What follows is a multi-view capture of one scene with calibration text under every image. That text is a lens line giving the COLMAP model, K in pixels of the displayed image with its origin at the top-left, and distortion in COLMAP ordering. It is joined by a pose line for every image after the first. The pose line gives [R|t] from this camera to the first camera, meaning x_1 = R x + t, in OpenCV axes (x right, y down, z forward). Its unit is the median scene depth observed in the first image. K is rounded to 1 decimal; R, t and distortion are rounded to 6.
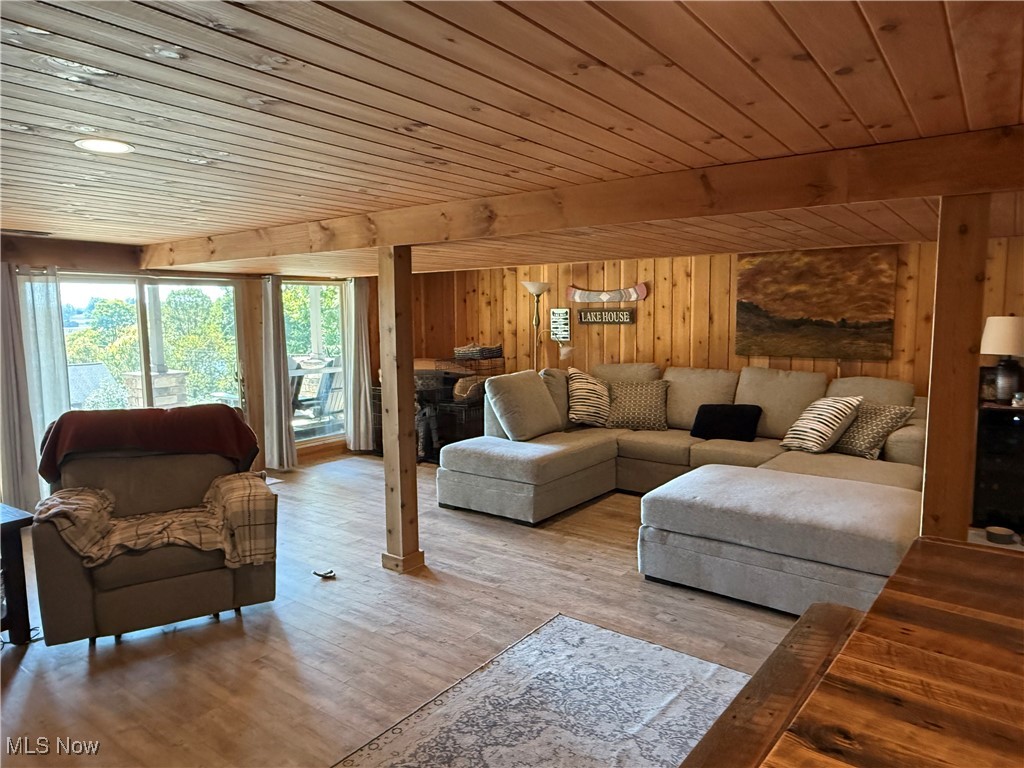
lens RADIAL K [[682.0, 0, 512.0], [0, 682.0, 384.0], [0, 0, 1]] dist [0.000188, 0.001612]
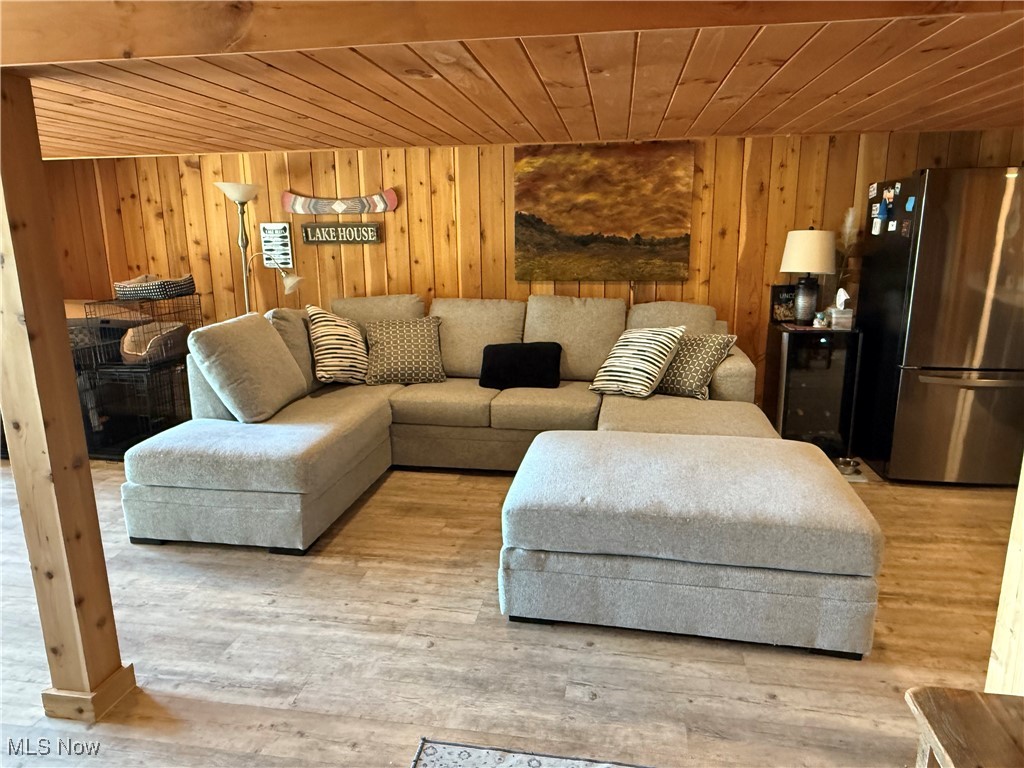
lens RADIAL K [[682.0, 0, 512.0], [0, 682.0, 384.0], [0, 0, 1]] dist [0.000188, 0.001612]
pose [[0.889353, -0.102018, 0.445695, -0.060410], [0.050657, 0.990774, 0.125702, -0.025356], [-0.454407, -0.089216, 0.886315, 0.299184]]
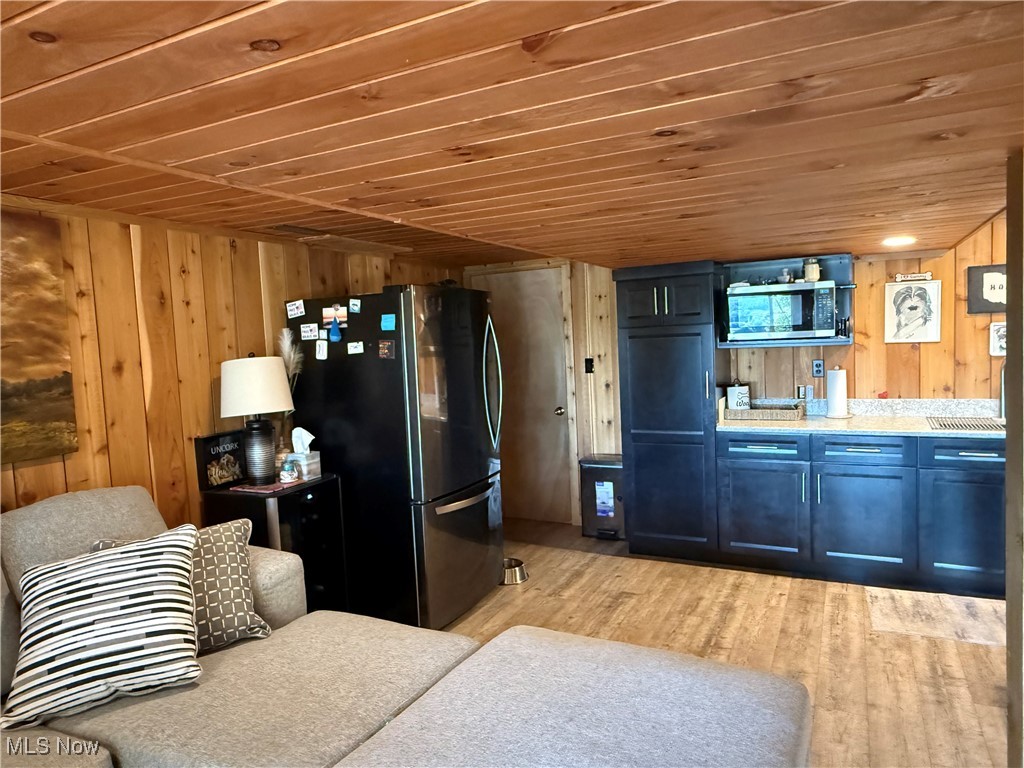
lens RADIAL K [[682.0, 0, 512.0], [0, 682.0, 384.0], [0, 0, 1]] dist [0.000188, 0.001612]
pose [[-0.154460, -0.049056, 0.986780, 0.004647], [0.151460, 0.985785, 0.072715, -0.072901], [-0.976321, 0.160690, -0.144834, 0.744661]]
